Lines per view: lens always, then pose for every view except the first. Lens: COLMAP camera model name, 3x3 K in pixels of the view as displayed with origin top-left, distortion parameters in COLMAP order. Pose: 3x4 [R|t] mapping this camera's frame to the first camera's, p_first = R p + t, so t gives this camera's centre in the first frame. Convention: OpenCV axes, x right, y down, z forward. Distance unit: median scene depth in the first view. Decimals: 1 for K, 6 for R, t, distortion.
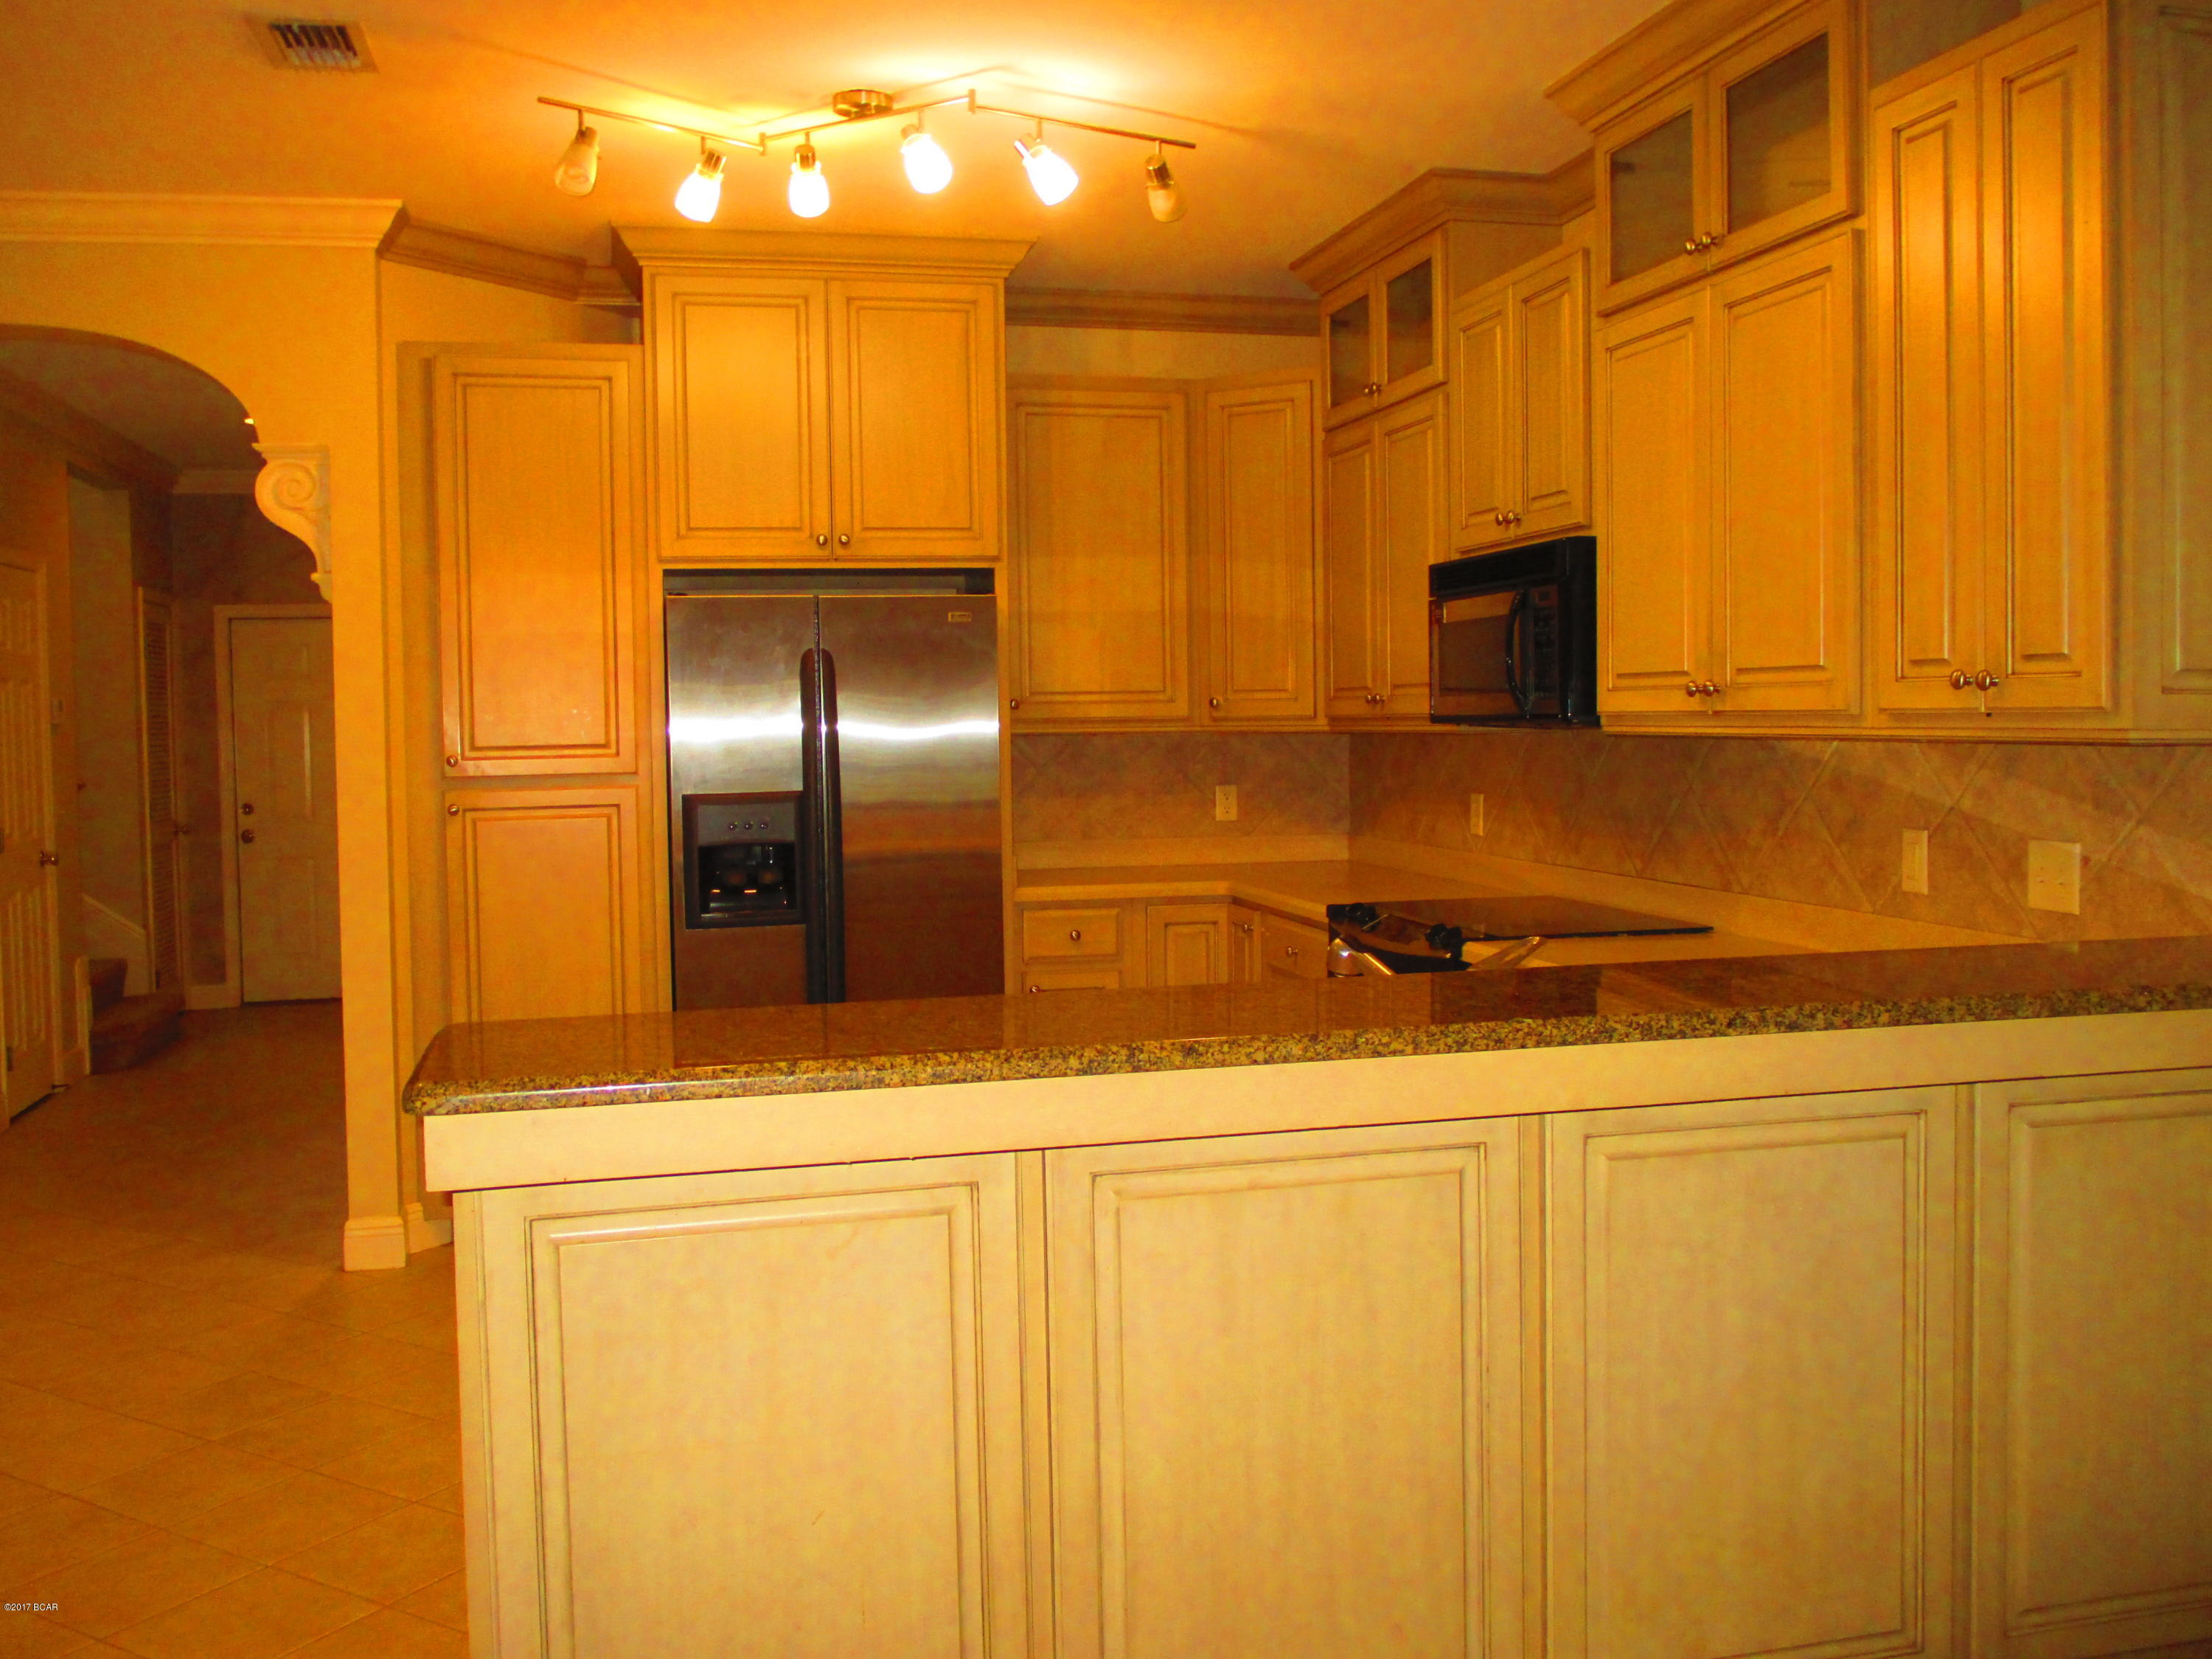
lens RADIAL K [[1995.0, 0, 1103.8], [0, 1995.0, 815.5], [0, 0, 1]] dist [-0.032549, 0.016037]
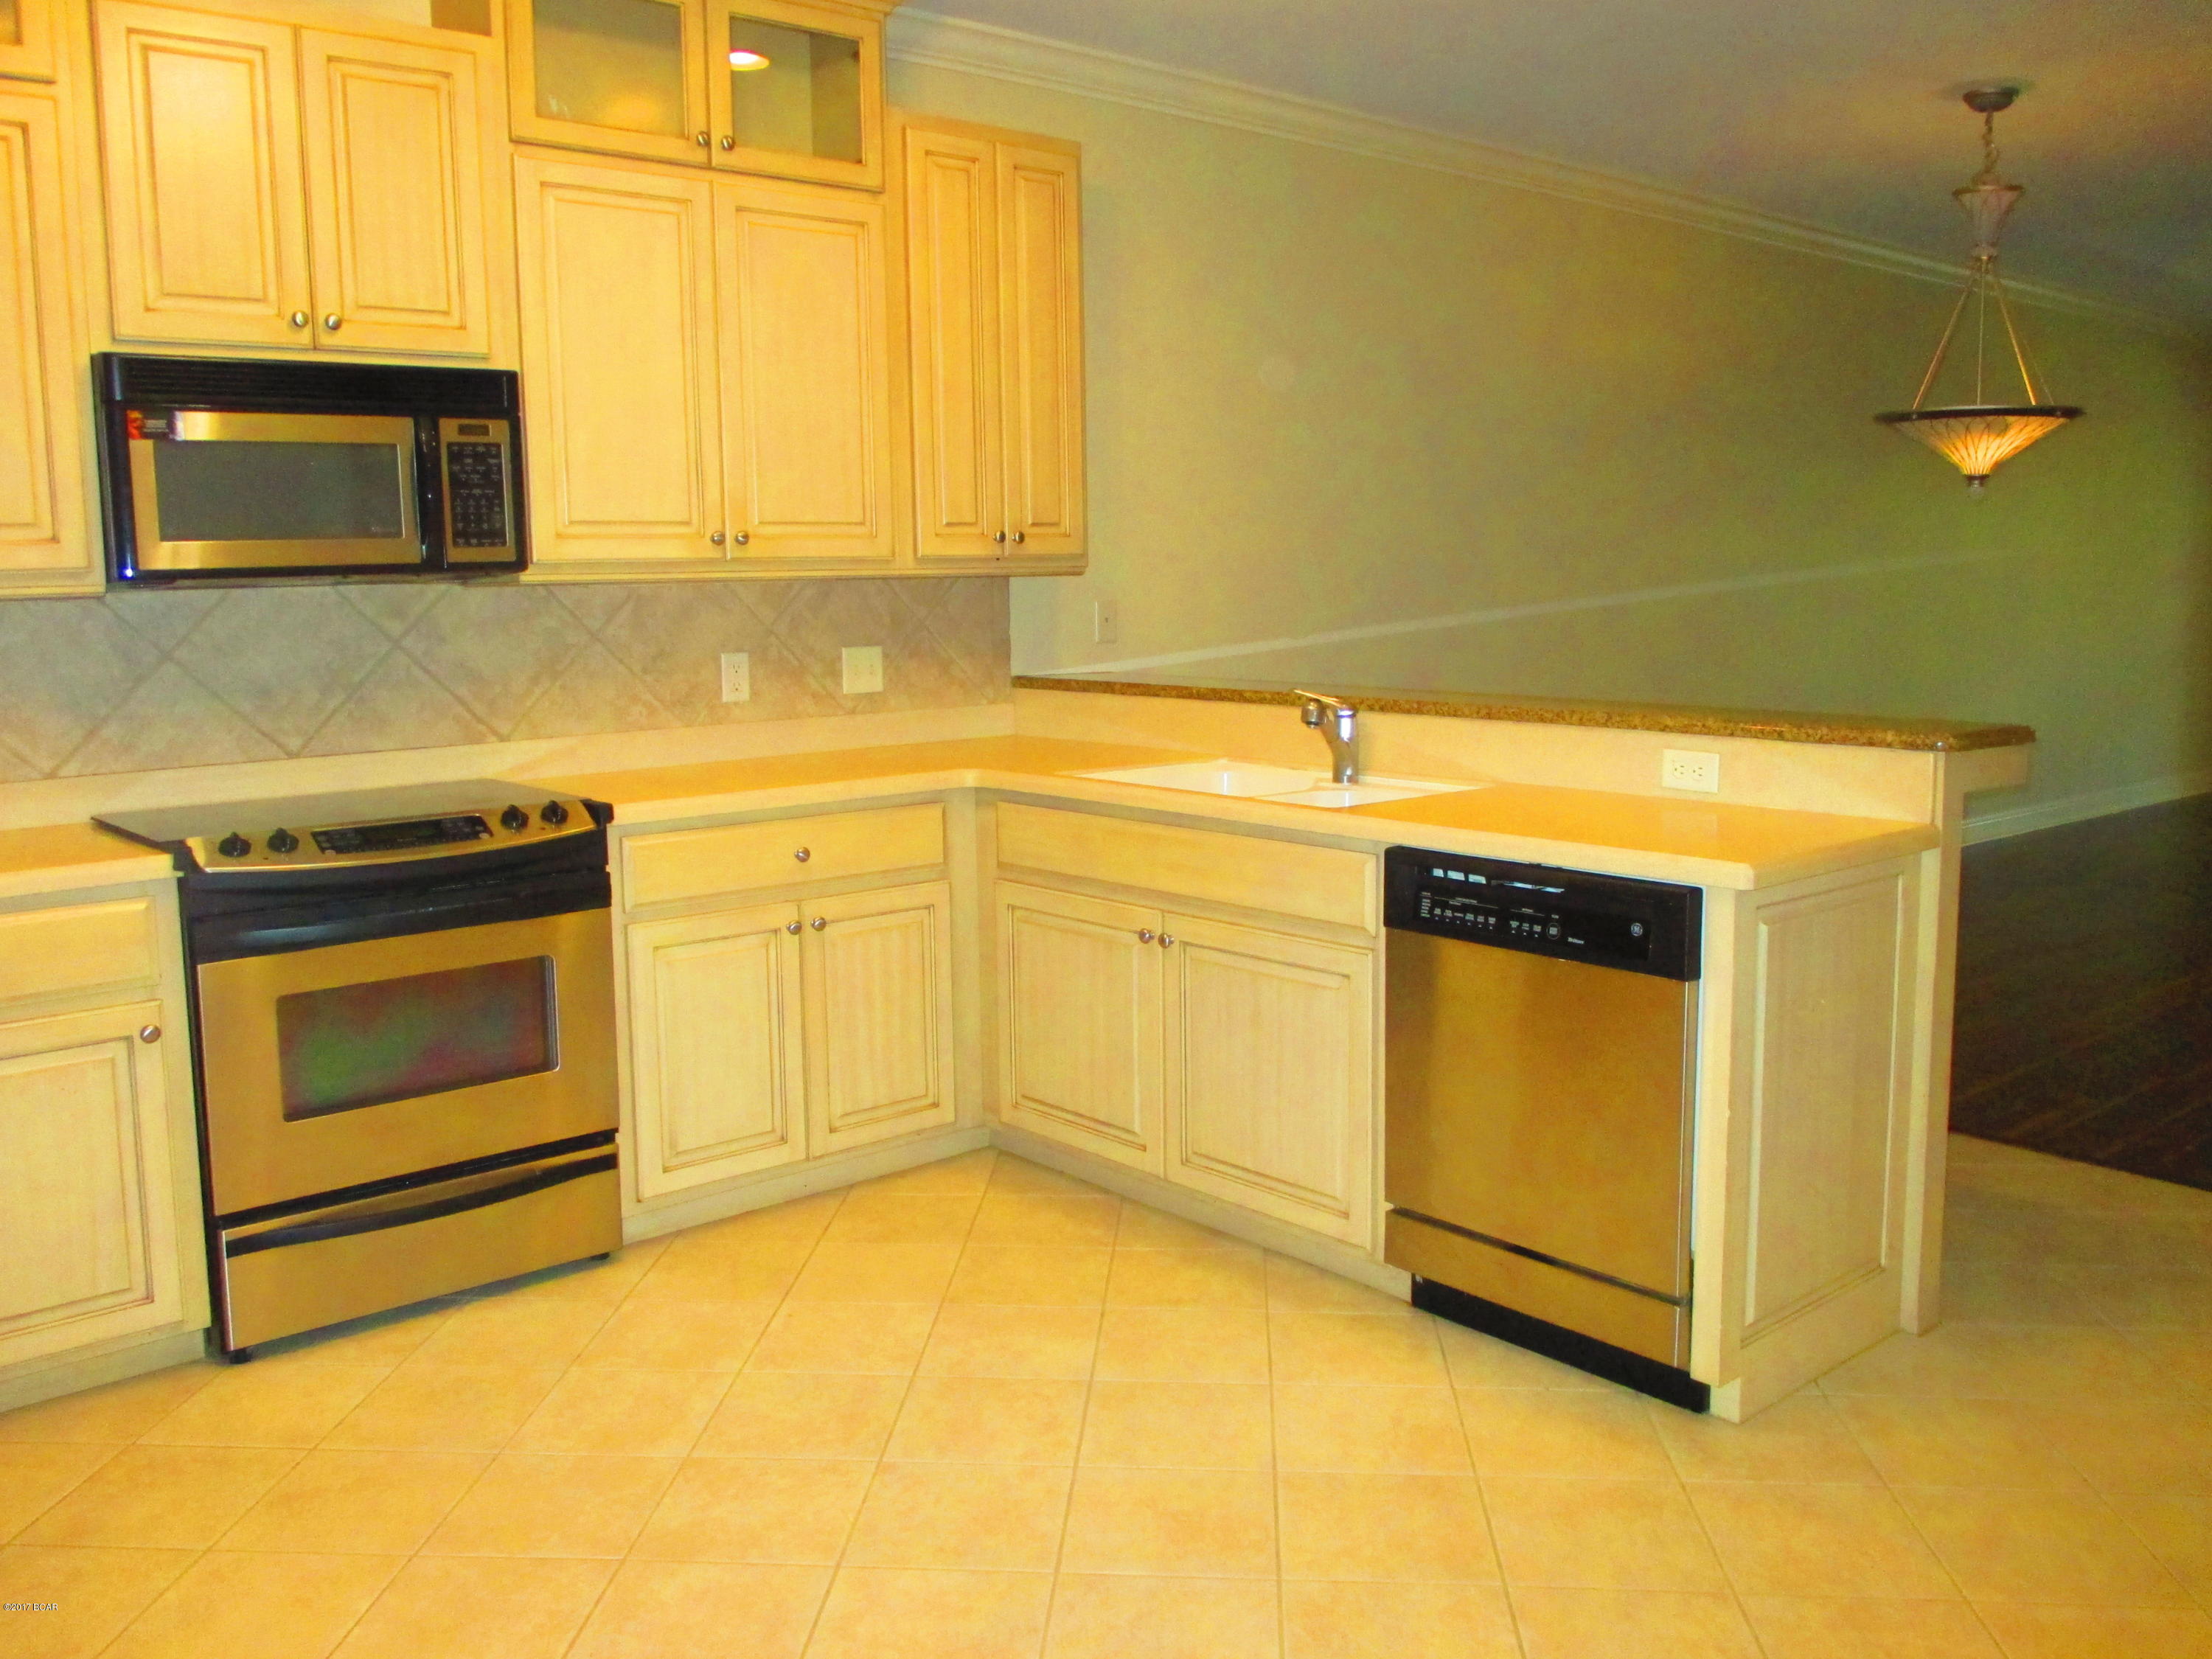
lens RADIAL K [[1838.7, 0, 1100.2], [0, 1838.7, 809.2], [0, 0, 1]] dist [-0.046733, 0.007653]
pose [[-0.465379, -0.099578, 0.879493, -0.531638], [0.064061, 0.987256, 0.145676, -0.035653], [-0.882790, 0.124136, -0.453069, 0.936618]]
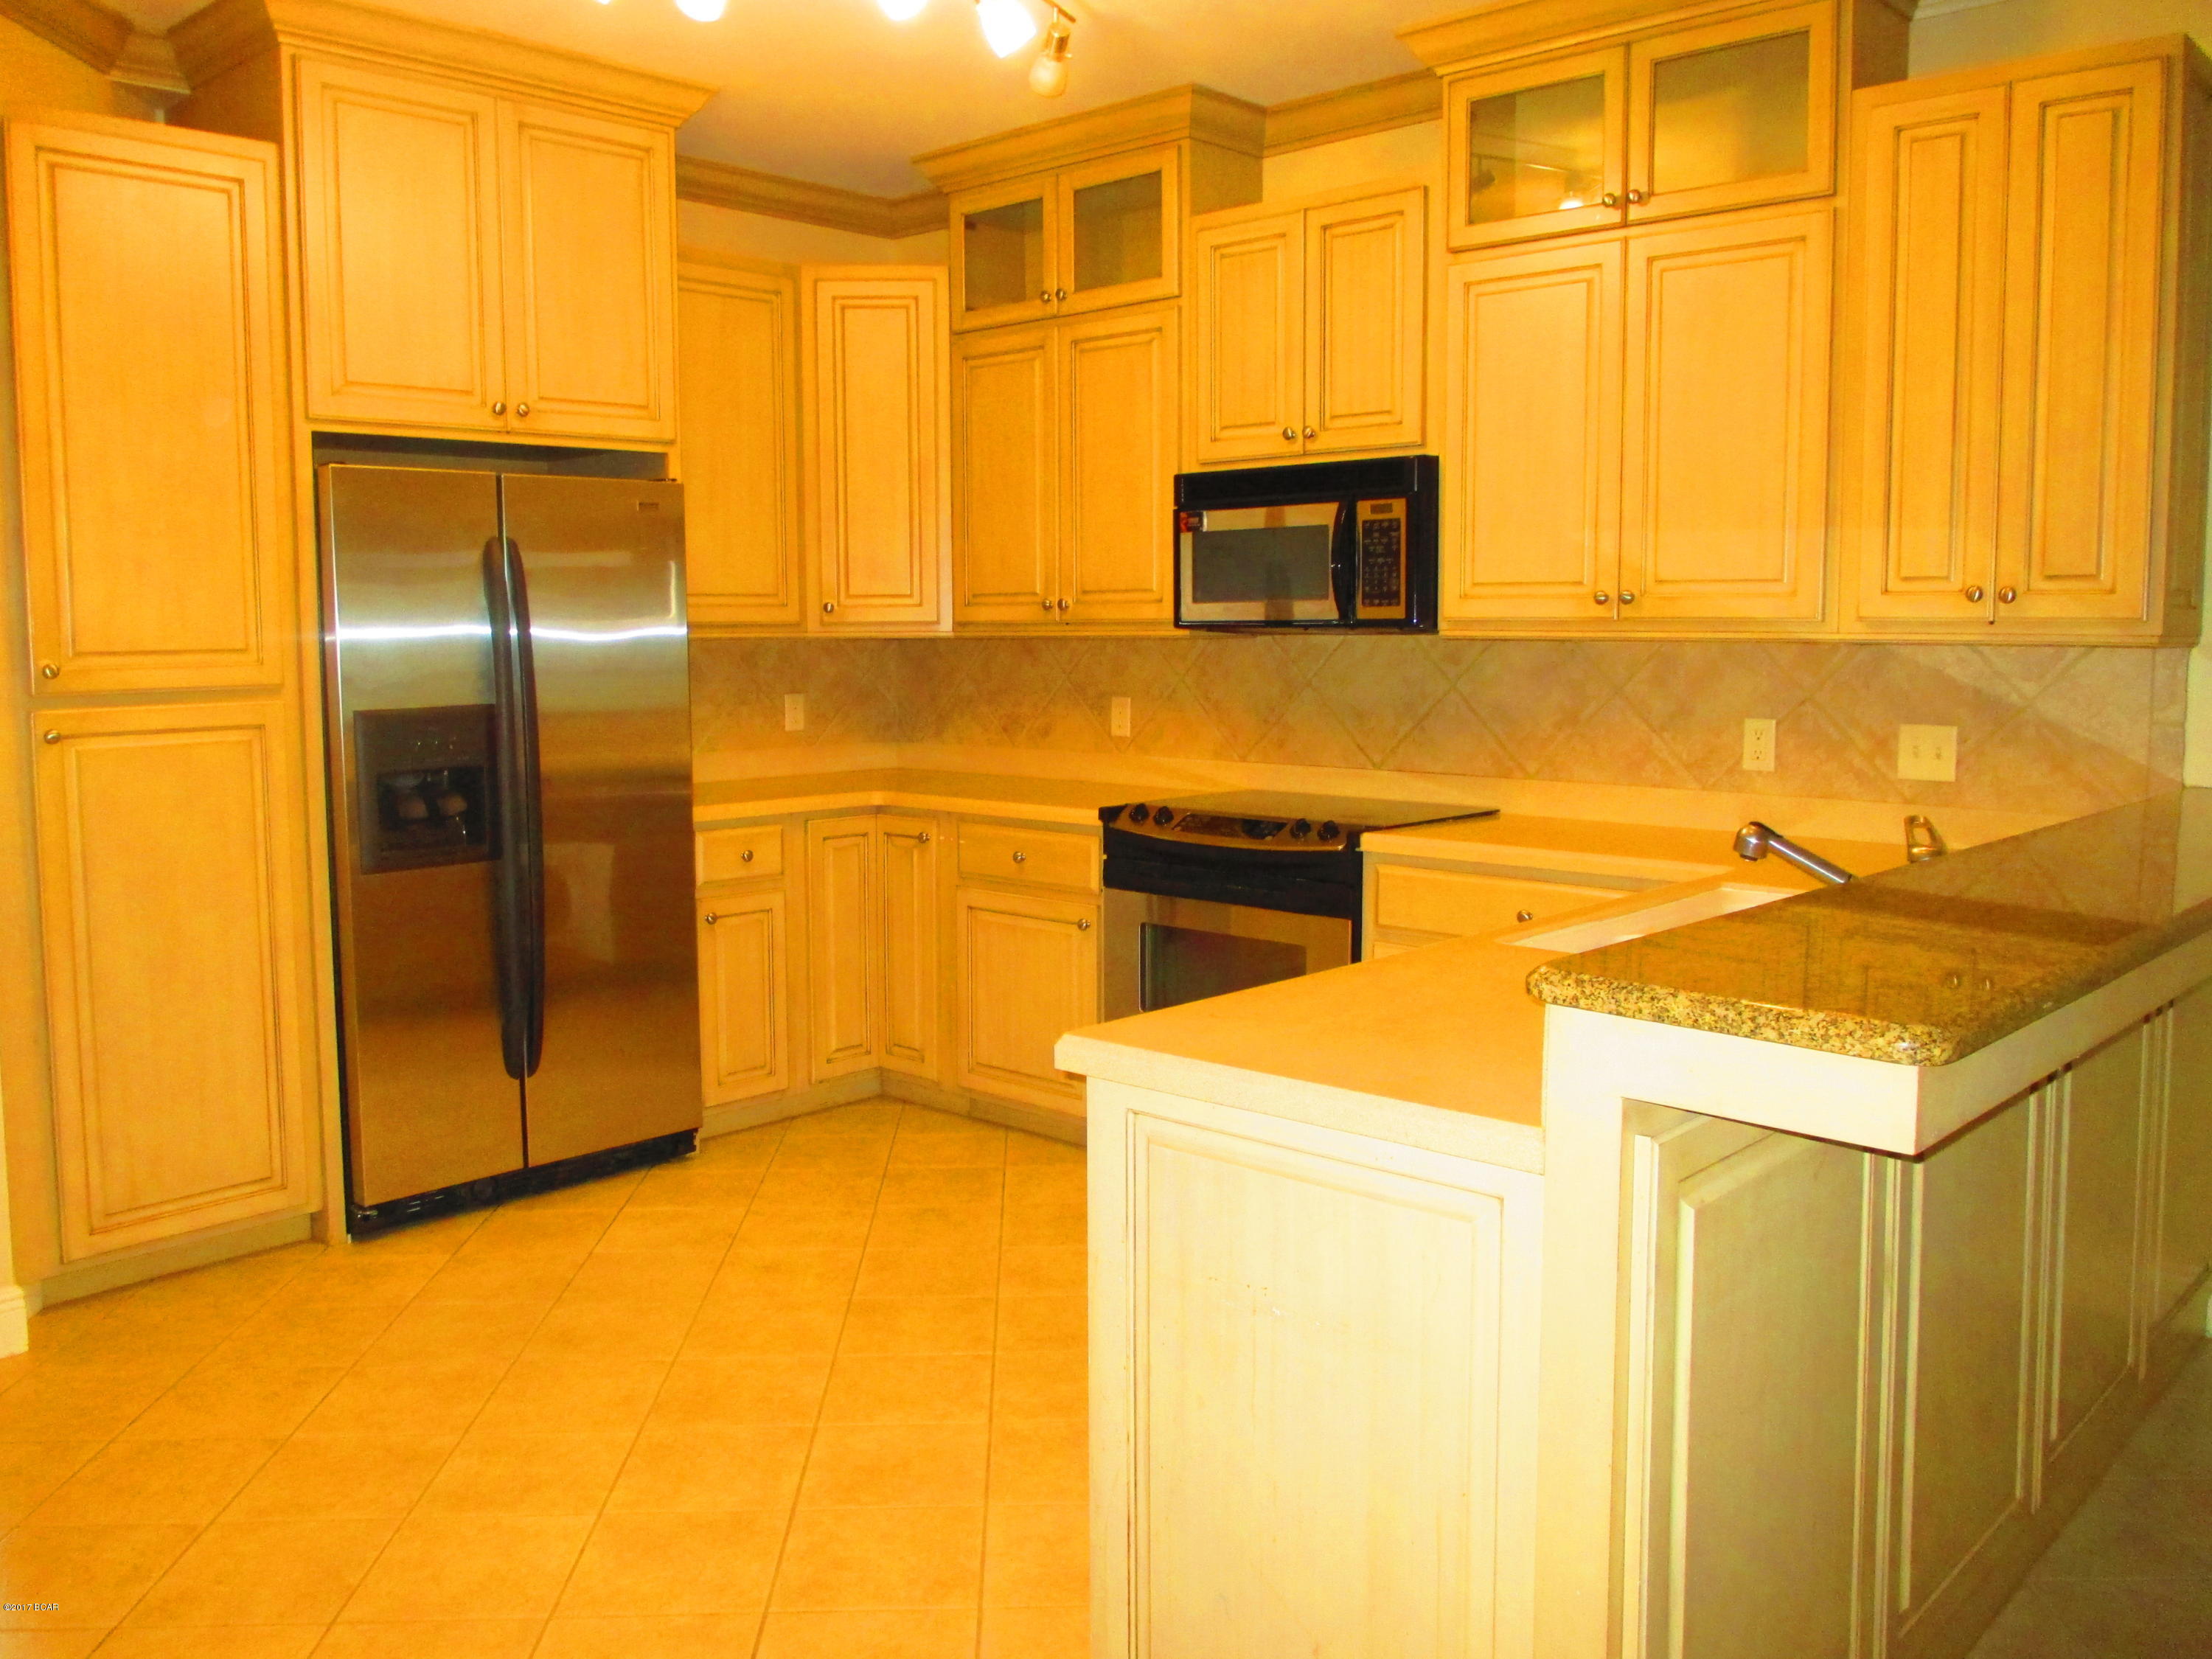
lens RADIAL K [[1838.7, 0, 1141.3], [0, 1838.7, 828.2], [0, 0, 1]] dist [-0.046733, 0.007653]
pose [[0.828169, -0.052960, 0.557971, -0.365529], [0.021365, 0.997785, 0.062995, -0.003045], [-0.560071, -0.040249, 0.827466, 0.202239]]
